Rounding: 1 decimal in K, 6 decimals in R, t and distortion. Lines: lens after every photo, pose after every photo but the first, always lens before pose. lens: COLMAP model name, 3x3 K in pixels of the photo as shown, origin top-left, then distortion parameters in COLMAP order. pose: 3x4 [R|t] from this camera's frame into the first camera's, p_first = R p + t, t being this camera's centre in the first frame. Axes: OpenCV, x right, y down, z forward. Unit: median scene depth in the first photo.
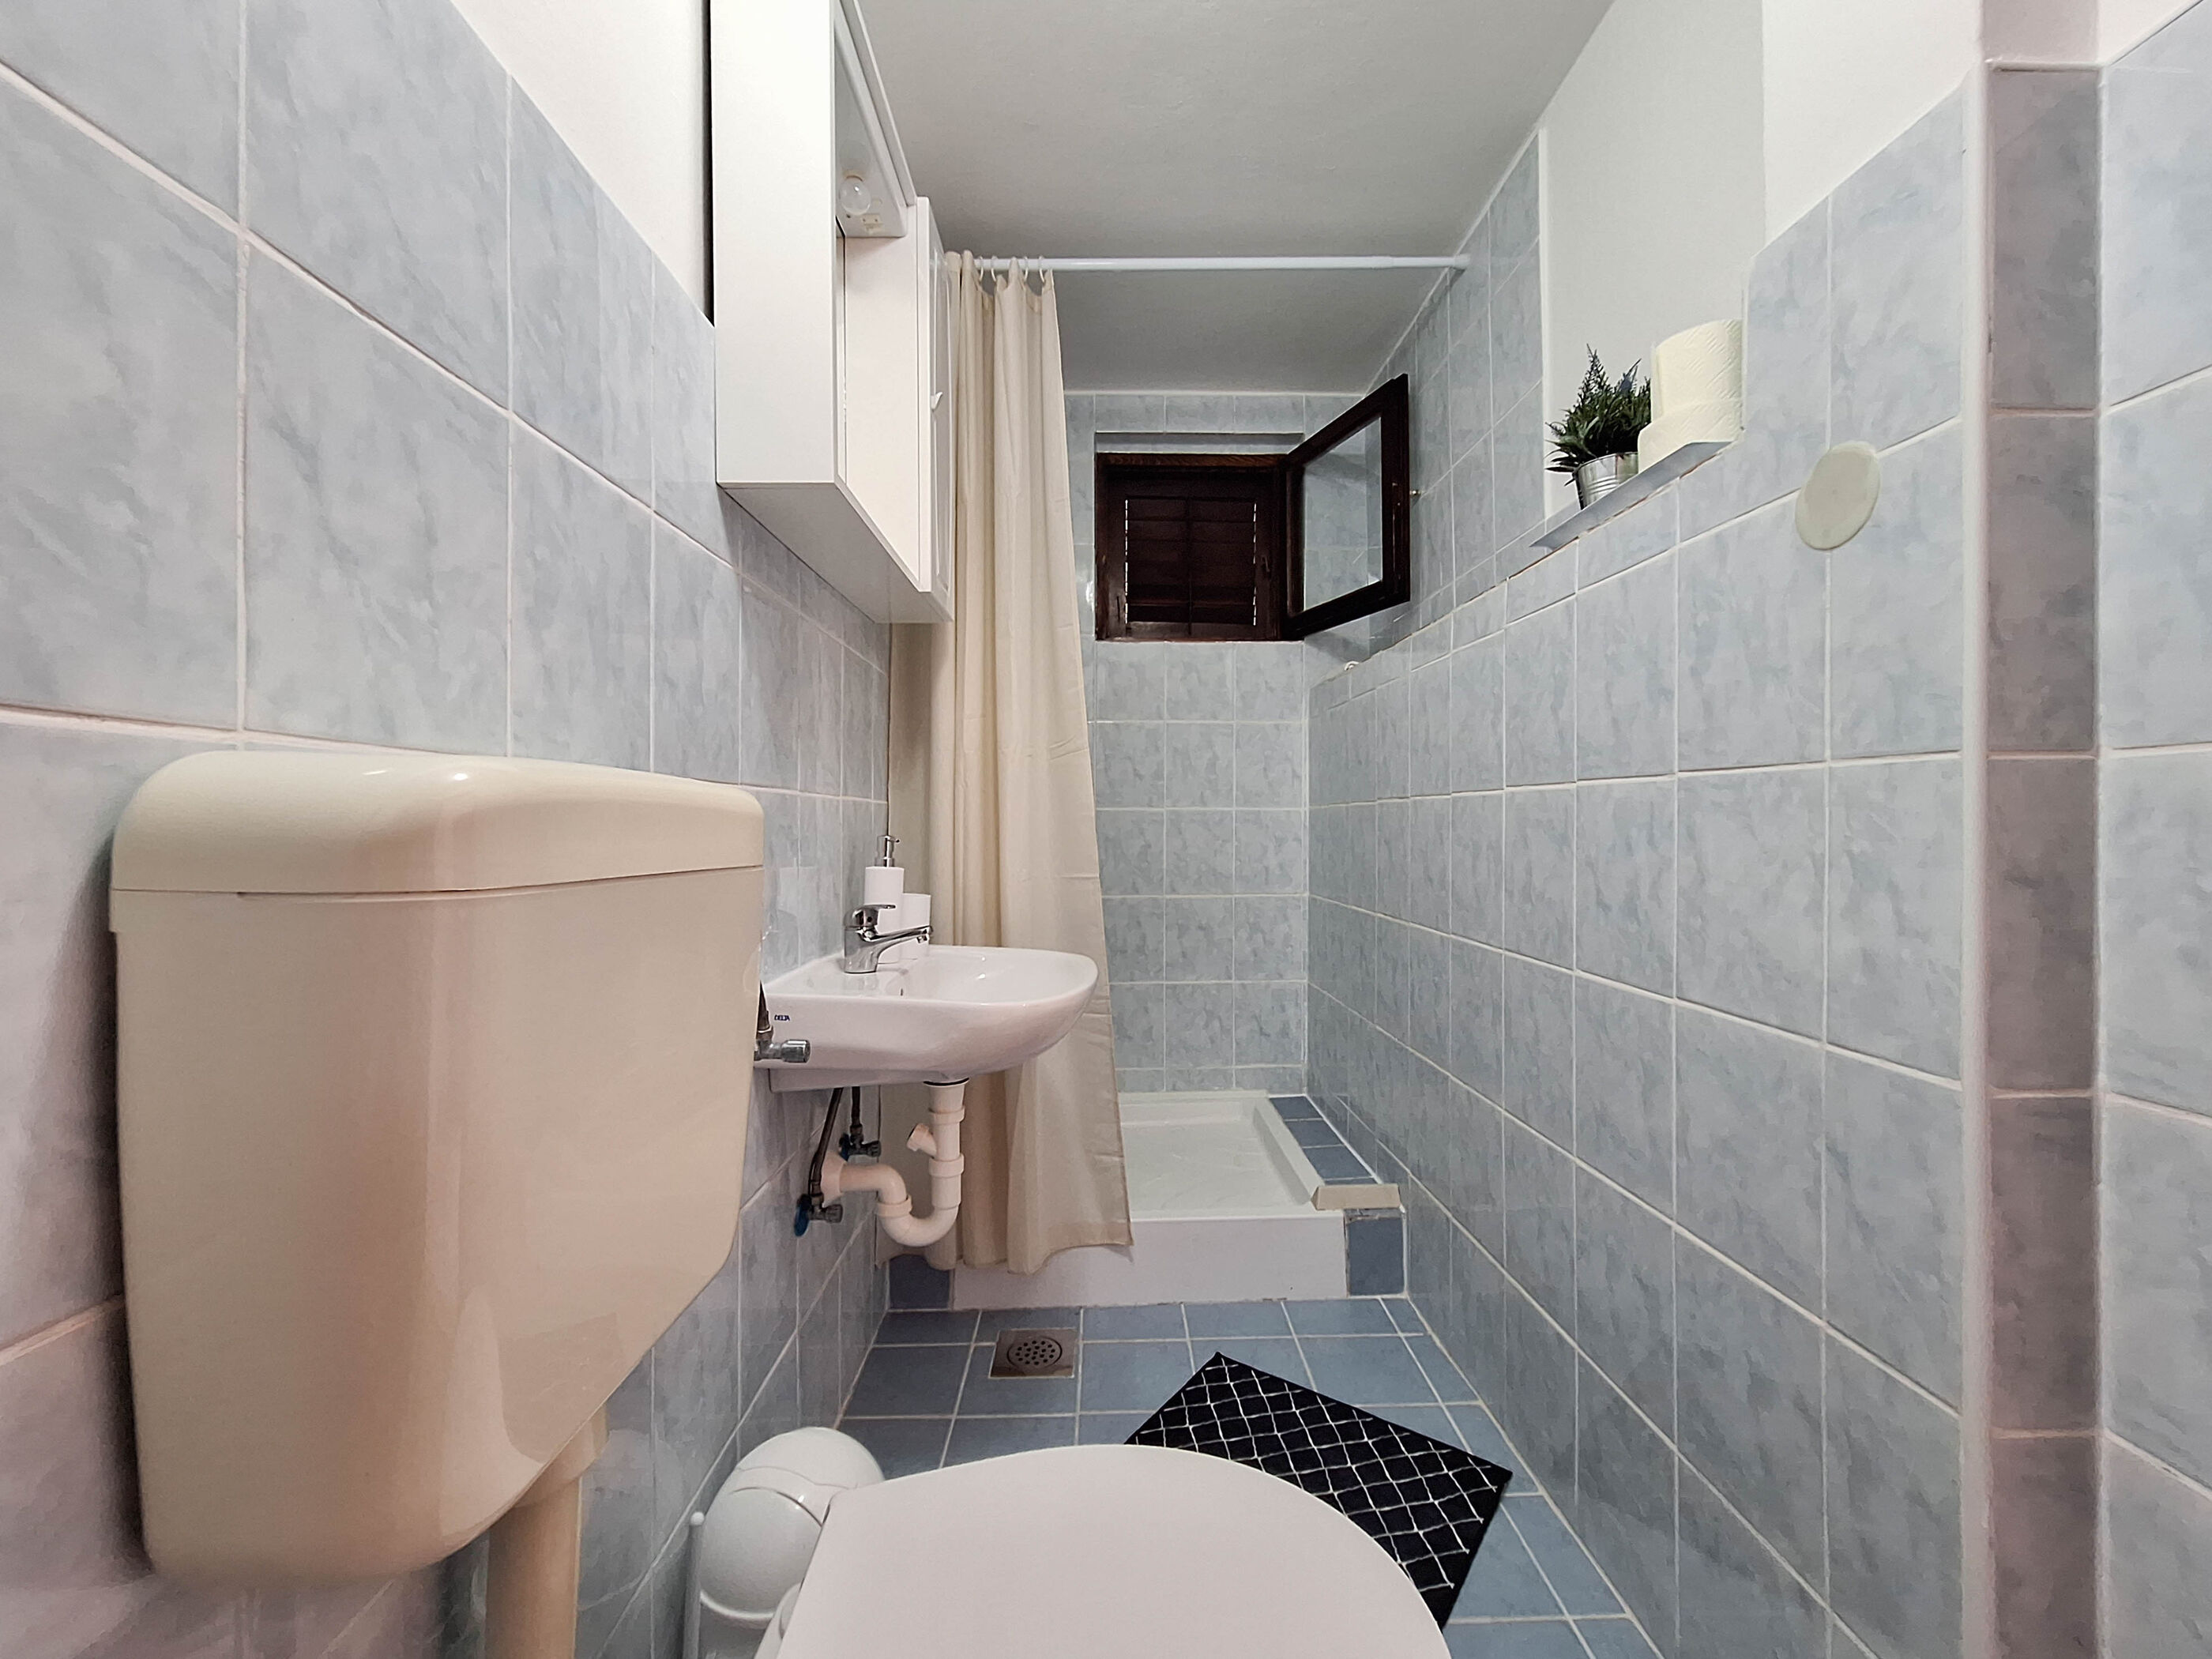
lens RADIAL K [[885.2, 0, 1120.8], [0, 885.2, 834.9], [0, 0, 1]] dist [-0.008304, 0.002916]
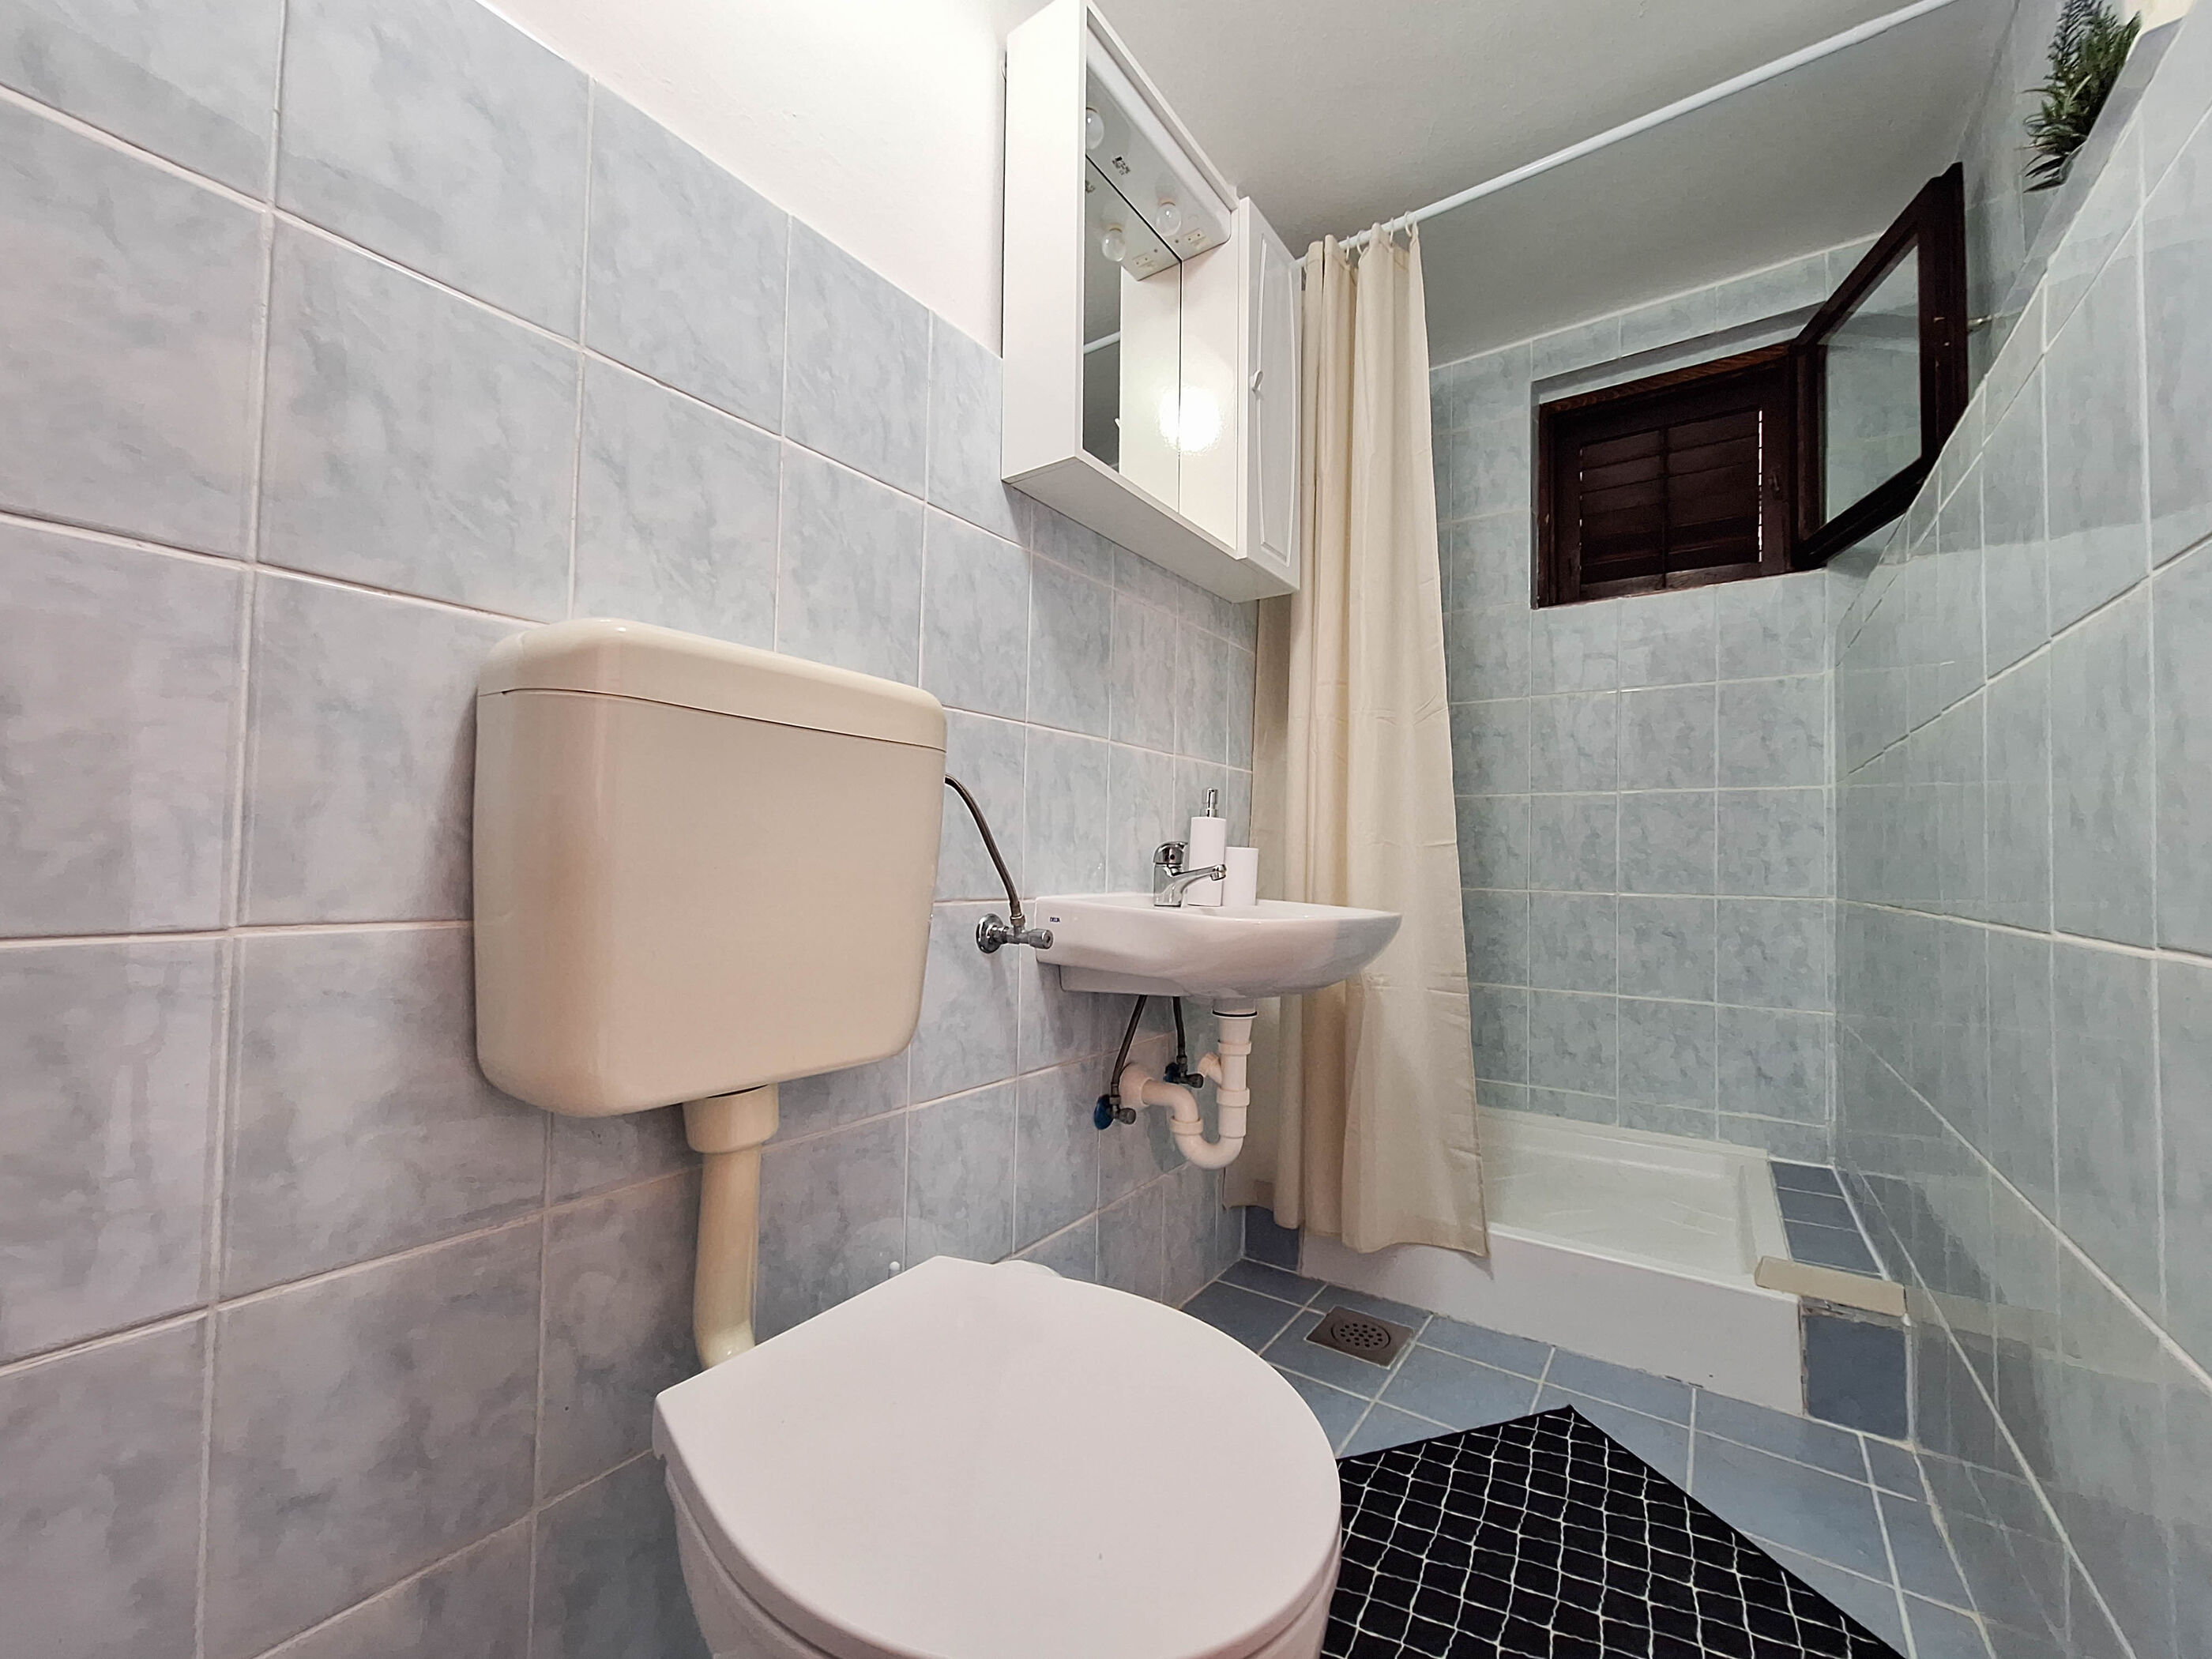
lens RADIAL K [[868.3, 0, 1116.5], [0, 868.3, 838.1], [0, 0, 1]] dist [-0.007572, 0.002291]
pose [[0.811475, 0.002140, -0.584383, 0.218607], [-0.024738, 0.999223, -0.030692, 0.079838], [0.583863, 0.039362, 0.810897, 0.062155]]
